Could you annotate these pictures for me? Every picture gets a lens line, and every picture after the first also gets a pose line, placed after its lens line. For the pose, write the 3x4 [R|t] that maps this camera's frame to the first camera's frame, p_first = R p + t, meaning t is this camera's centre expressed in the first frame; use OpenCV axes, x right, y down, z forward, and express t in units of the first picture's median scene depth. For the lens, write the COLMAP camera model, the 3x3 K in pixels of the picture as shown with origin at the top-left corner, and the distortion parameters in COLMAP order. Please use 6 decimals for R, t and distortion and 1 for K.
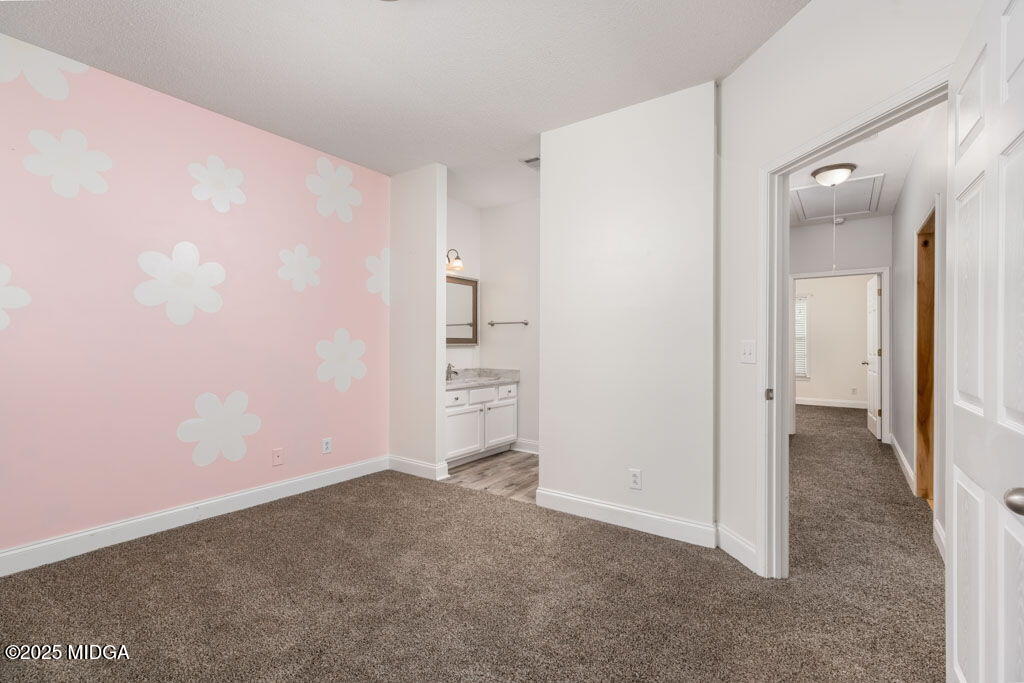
lens RADIAL K [[474.0, 0, 512.0], [0, 474.0, 341.5], [0, 0, 1]] dist [0.001661, 0.000529]
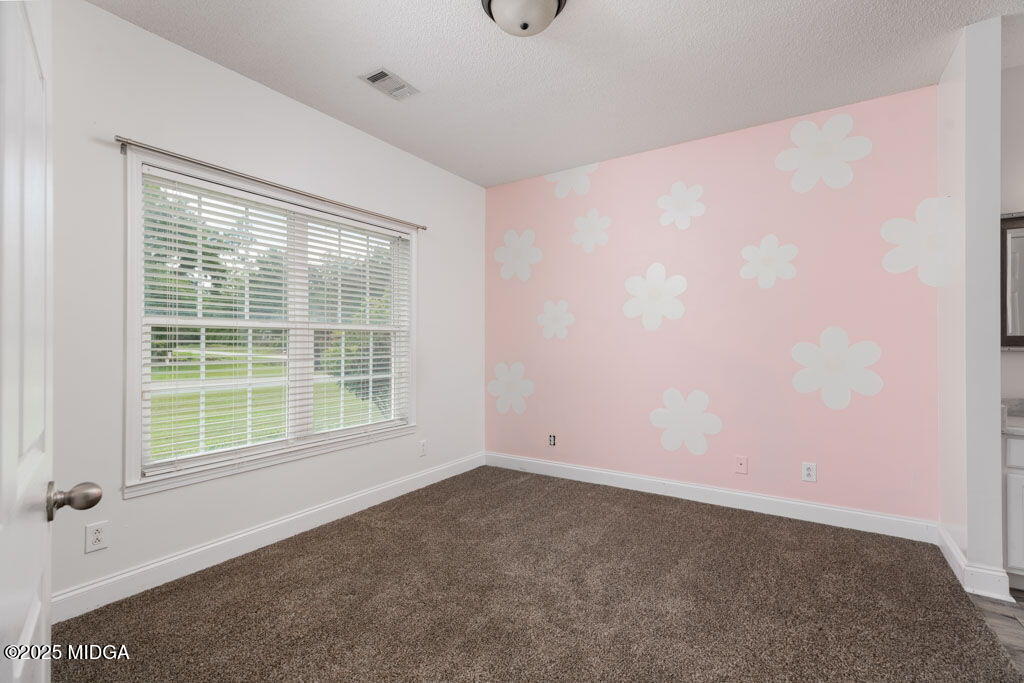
lens RADIAL K [[474.0, 0, 512.0], [0, 474.0, 341.5], [0, 0, 1]] dist [0.001661, 0.000529]
pose [[0.014665, -0.007181, -0.999867, 0.423780], [0.001631, 0.999973, -0.007158, 0.000673], [0.999891, -0.001526, 0.014676, 0.484099]]
